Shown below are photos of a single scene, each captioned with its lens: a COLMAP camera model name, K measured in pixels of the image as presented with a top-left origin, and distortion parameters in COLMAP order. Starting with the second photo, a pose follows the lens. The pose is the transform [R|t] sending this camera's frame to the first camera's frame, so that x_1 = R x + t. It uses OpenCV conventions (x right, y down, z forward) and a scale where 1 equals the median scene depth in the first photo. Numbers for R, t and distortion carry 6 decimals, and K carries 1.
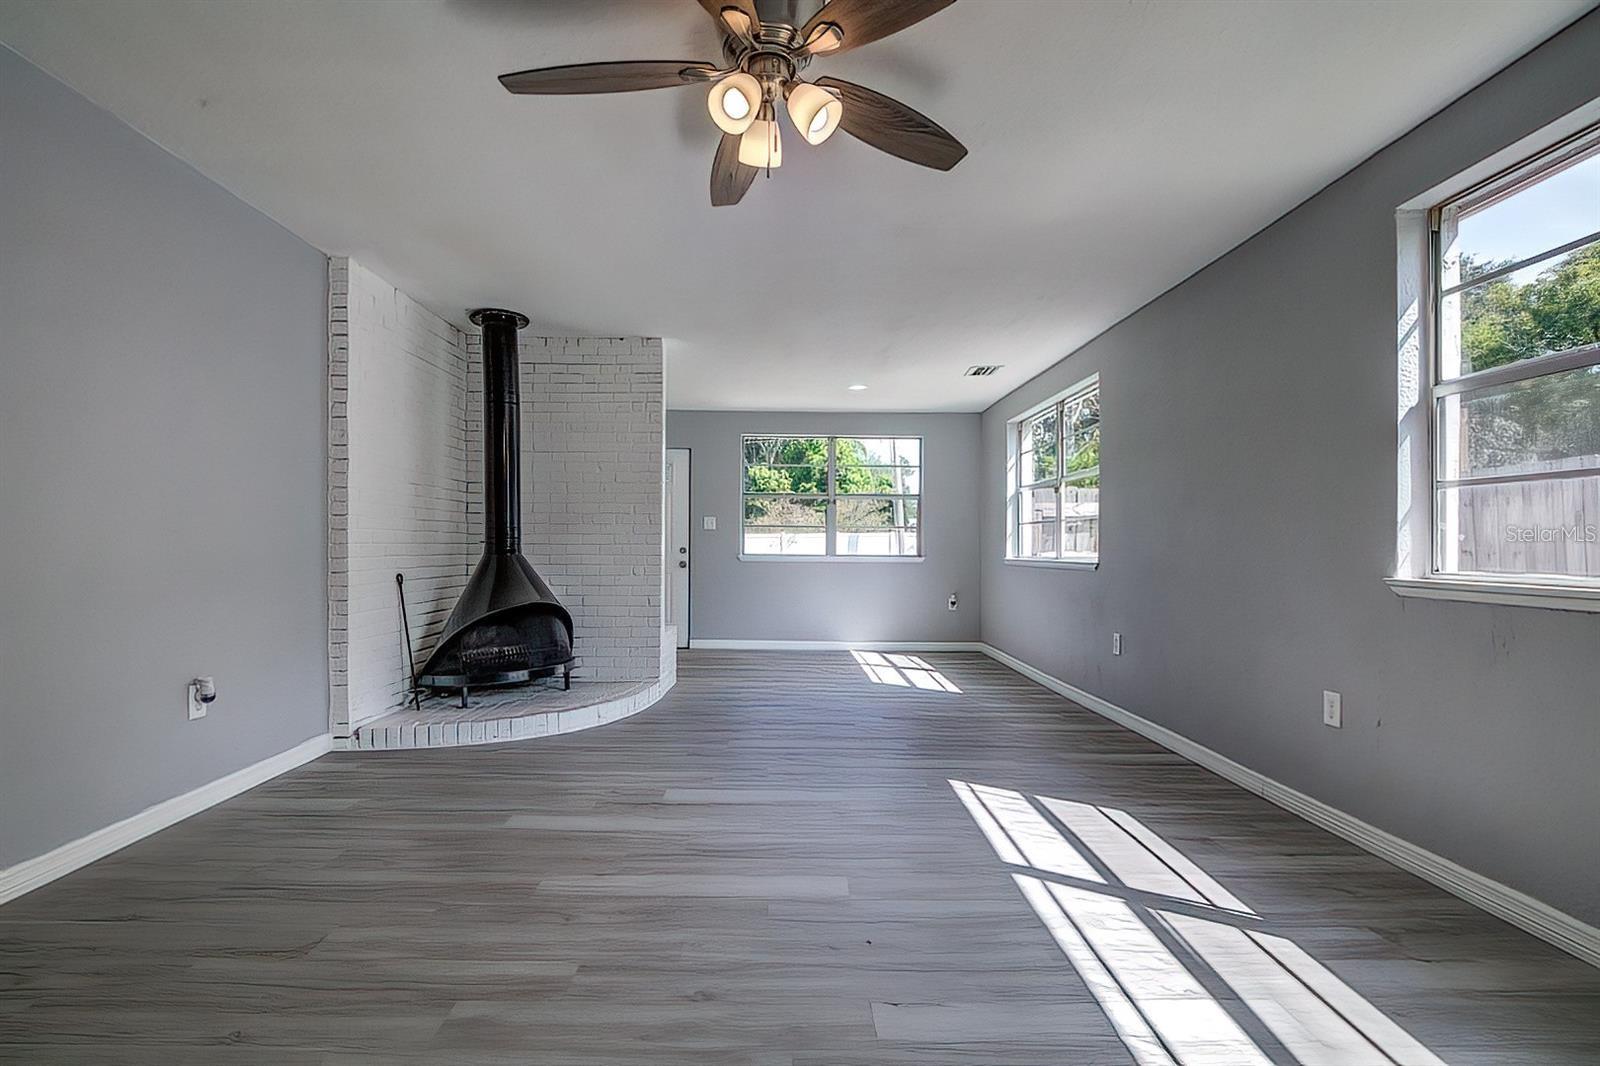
lens RADIAL K [[712.8, 0, 800.3], [0, 712.8, 540.4], [0, 0, 1]] dist [-0.015584, 0.000258]
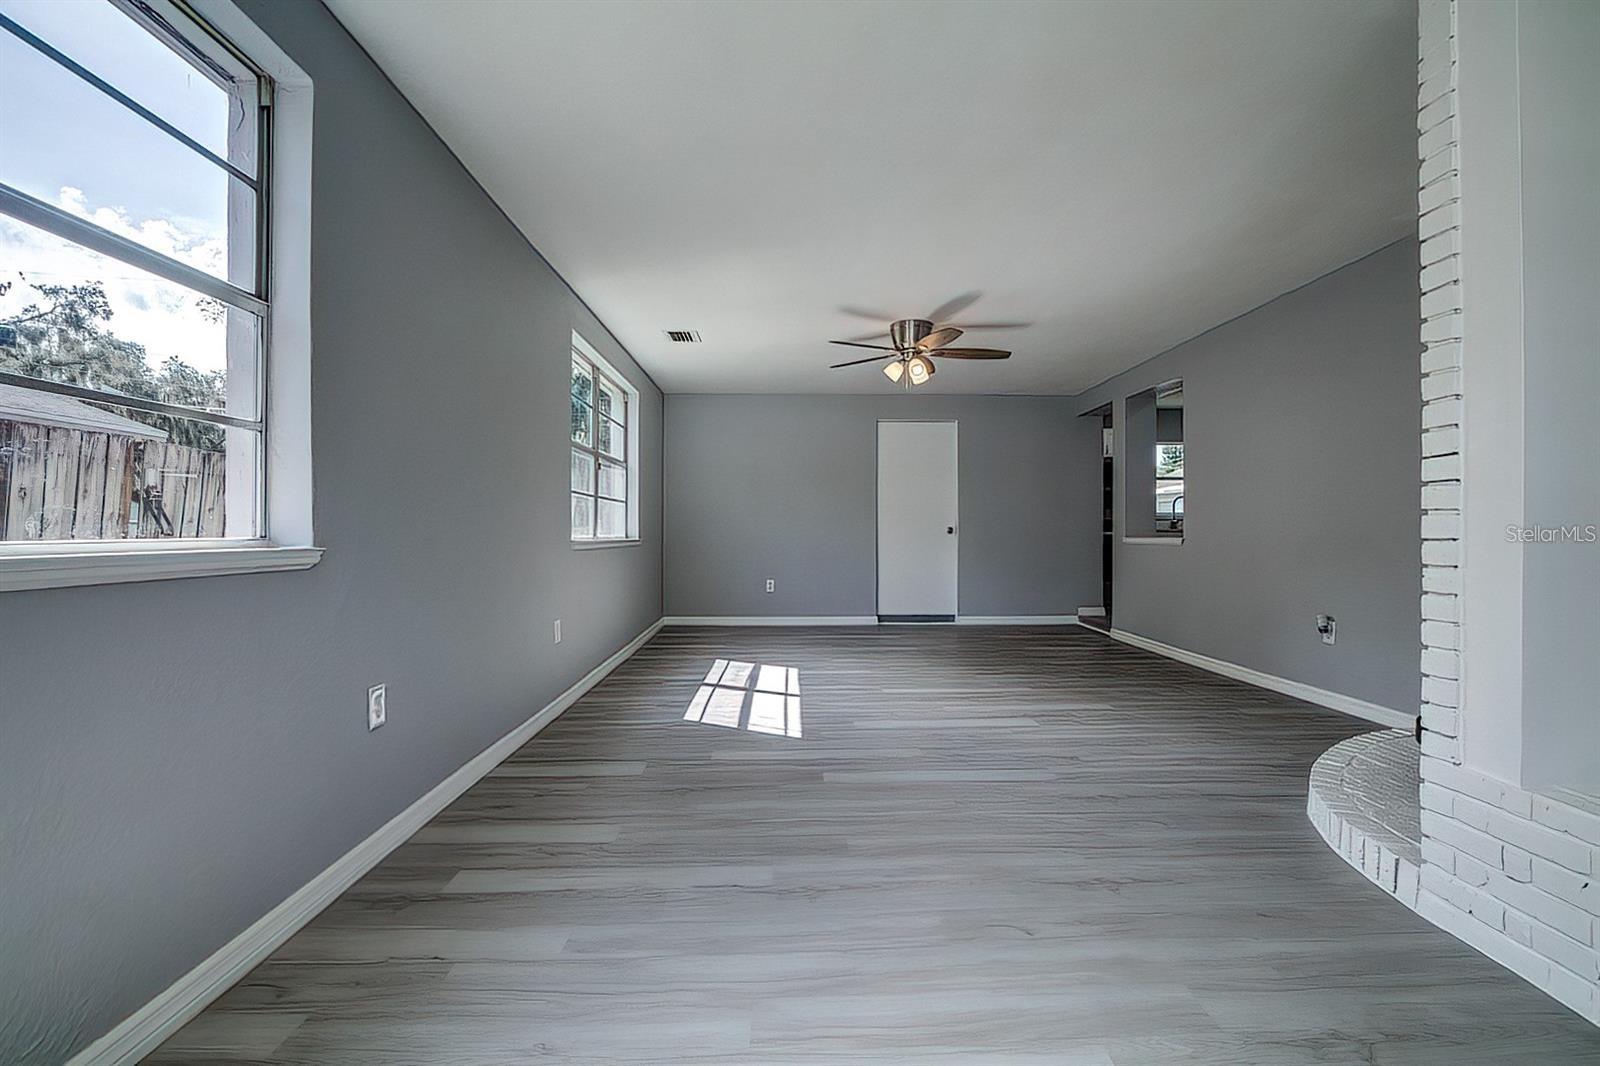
lens RADIAL K [[705.0, 0, 800.5], [0, 705.0, 530.9], [0, 0, 1]] dist [-0.014421, 0.000623]
pose [[-0.999963, -0.004498, -0.007297, 0.159521], [-0.004429, 0.999945, -0.009455, 0.021680], [0.007339, -0.009423, -0.999929, 1.525528]]
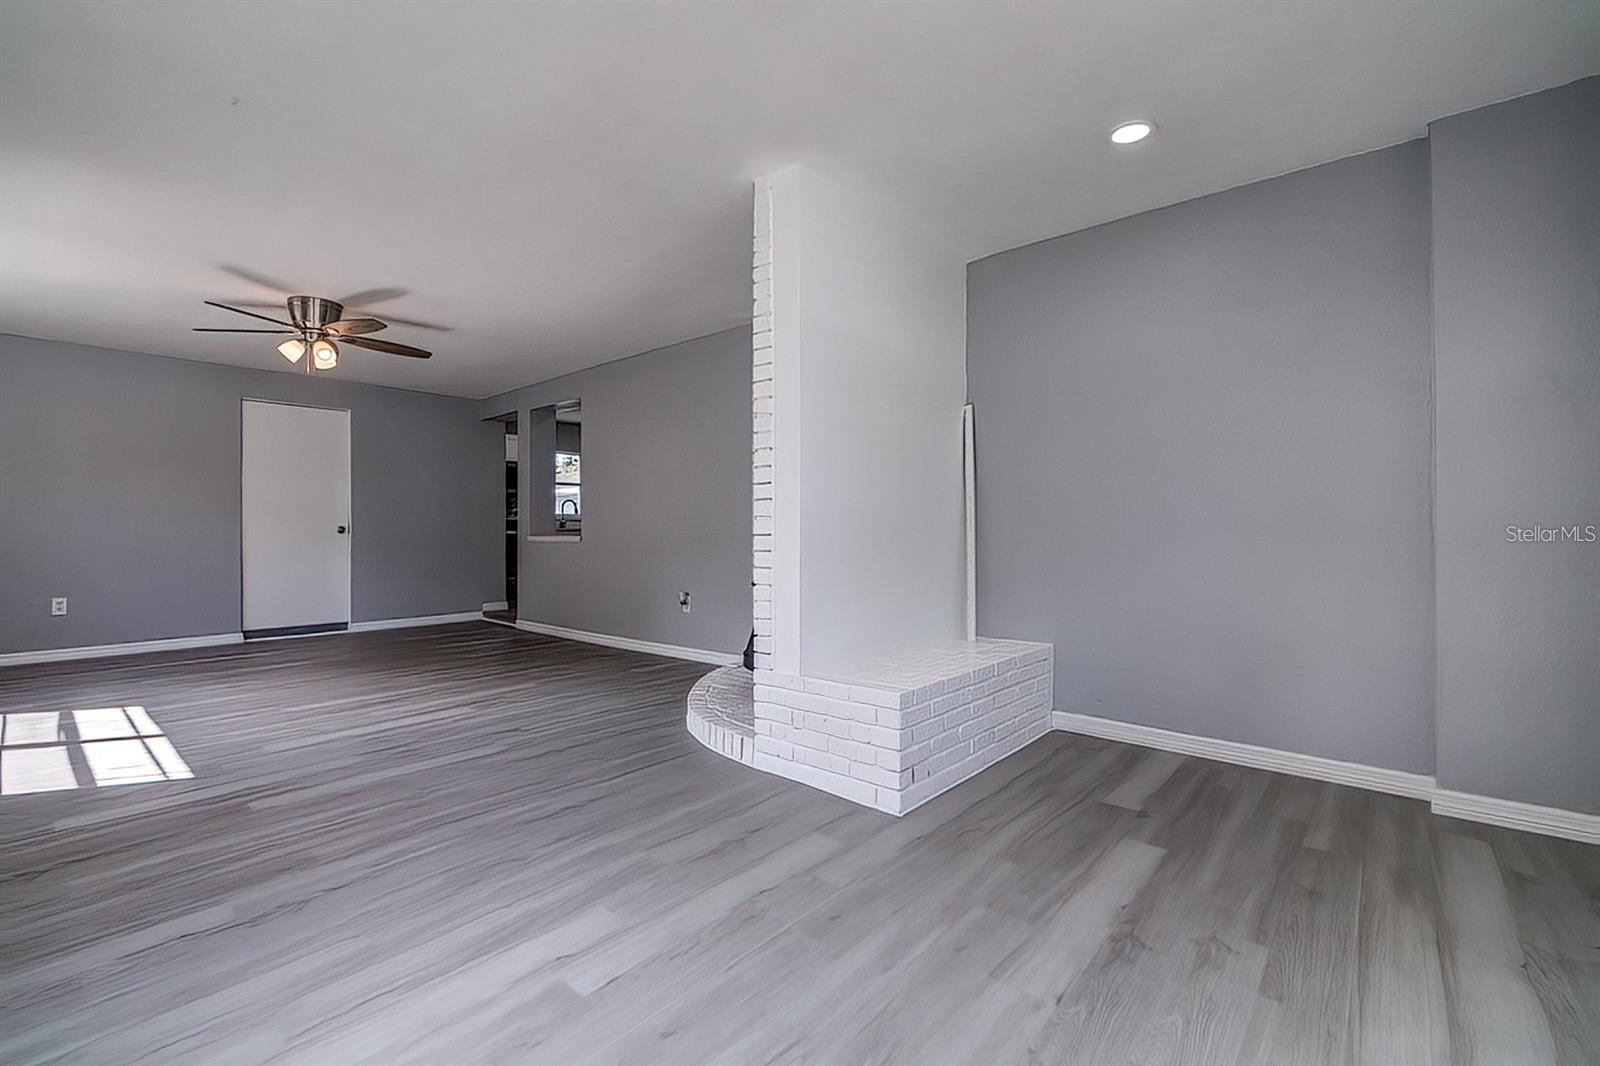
lens RADIAL K [[705.0, 0, 800.5], [0, 705.0, 530.9], [0, 0, 1]] dist [-0.014421, 0.000623]
pose [[-0.660162, -0.002098, -0.751120, 0.267580], [0.005649, 0.999954, -0.007757, 0.022938], [0.751102, -0.009364, -0.660120, 1.595237]]
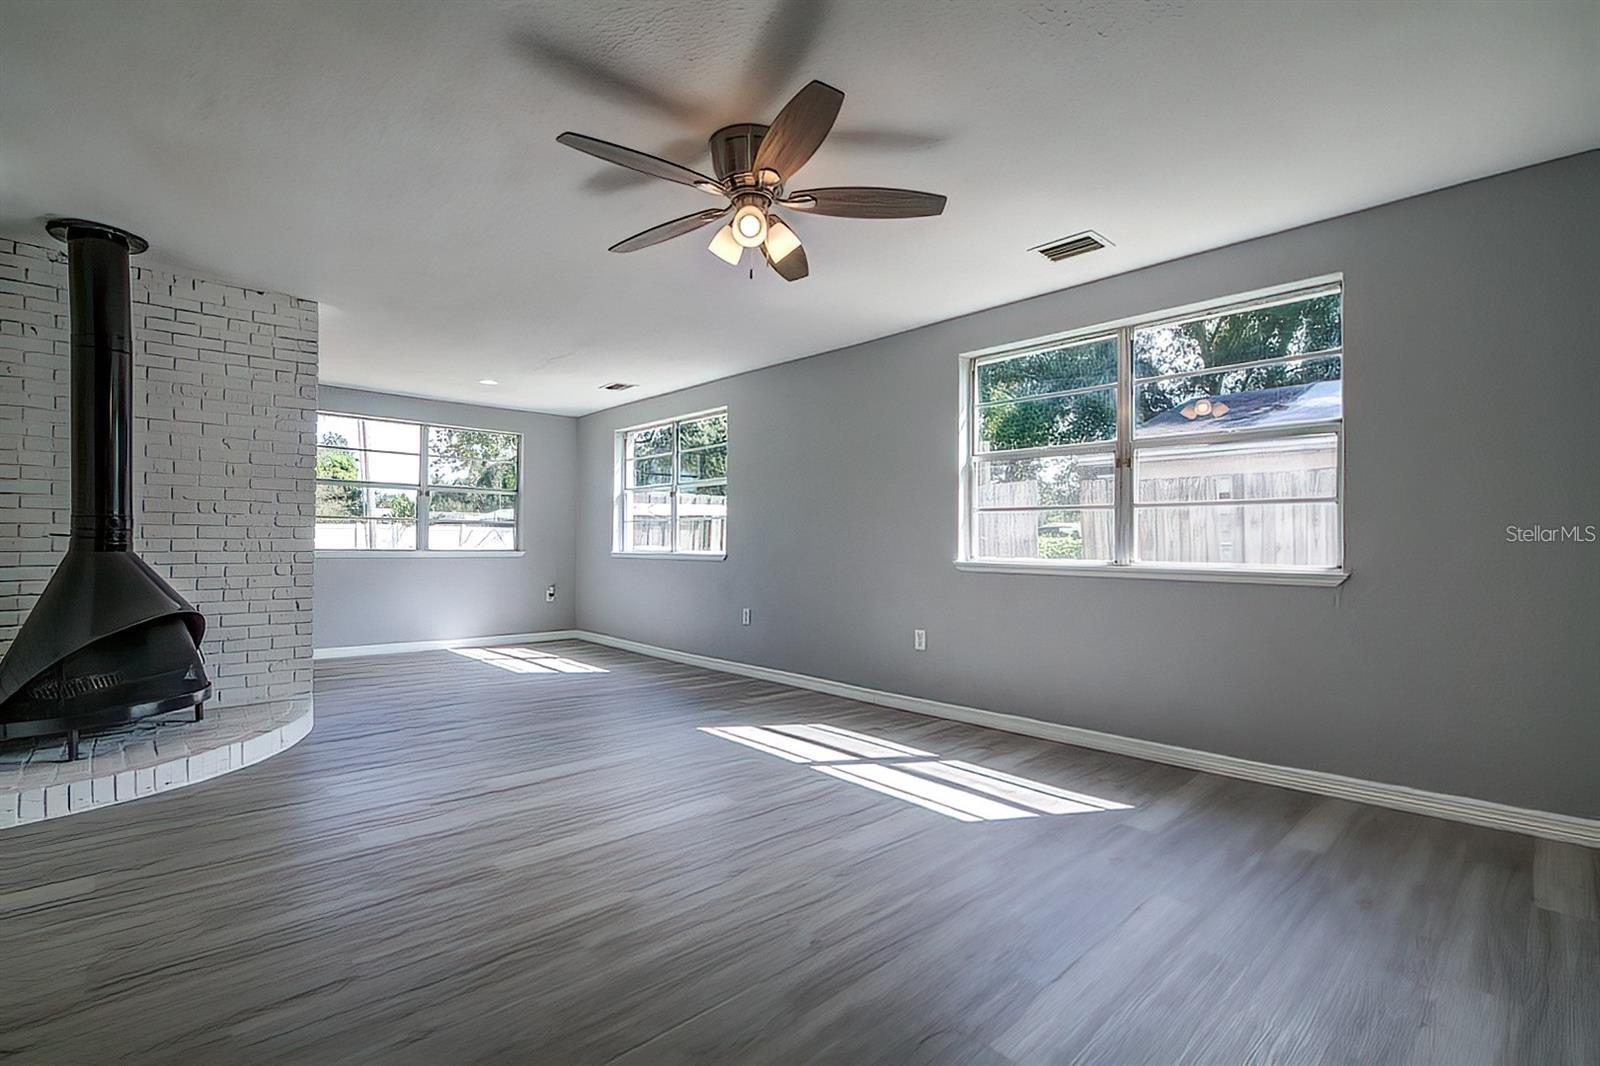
lens RADIAL K [[705.0, 0, 800.5], [0, 705.0, 530.9], [0, 0, 1]] dist [-0.014421, 0.000623]
pose [[0.744963, 0.012433, 0.666989, -0.360572], [-0.009657, 0.999923, -0.007854, -0.003369], [-0.667035, -0.000590, 0.745026, -0.037225]]
